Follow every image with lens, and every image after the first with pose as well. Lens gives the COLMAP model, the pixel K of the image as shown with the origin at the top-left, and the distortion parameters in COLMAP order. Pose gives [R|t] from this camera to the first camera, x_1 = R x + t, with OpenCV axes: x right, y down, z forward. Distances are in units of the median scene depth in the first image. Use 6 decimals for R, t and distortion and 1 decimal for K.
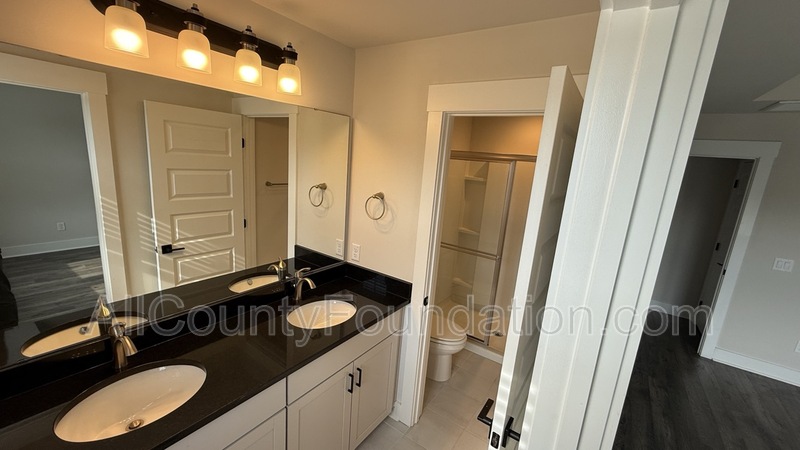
lens RADIAL K [[319.2, 0, 402.7], [0, 319.2, 226.1], [0, 0, 1]] dist [0.000931, -0.000374]
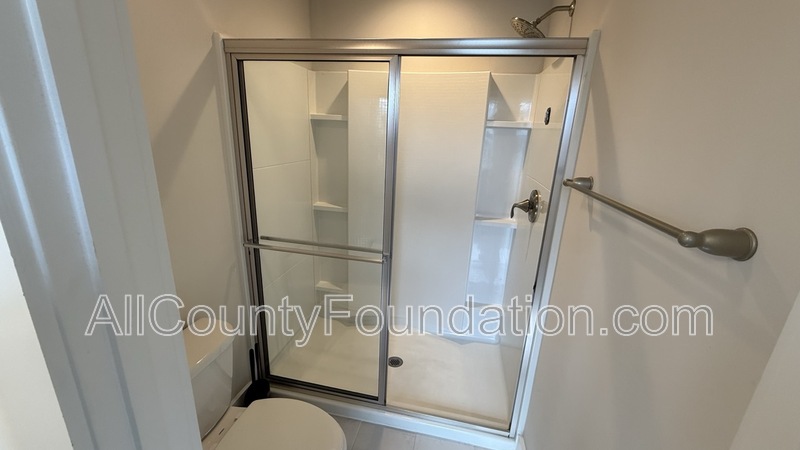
lens RADIAL K [[319.2, 0, 399.7], [0, 319.2, 225.5], [0, 0, 1]] dist [0.000931, -0.000374]
pose [[0.921754, -0.144754, 0.359745, 0.109063], [0.109778, 0.987171, 0.115938, -0.005421], [-0.371912, -0.067374, 0.925820, 0.398490]]
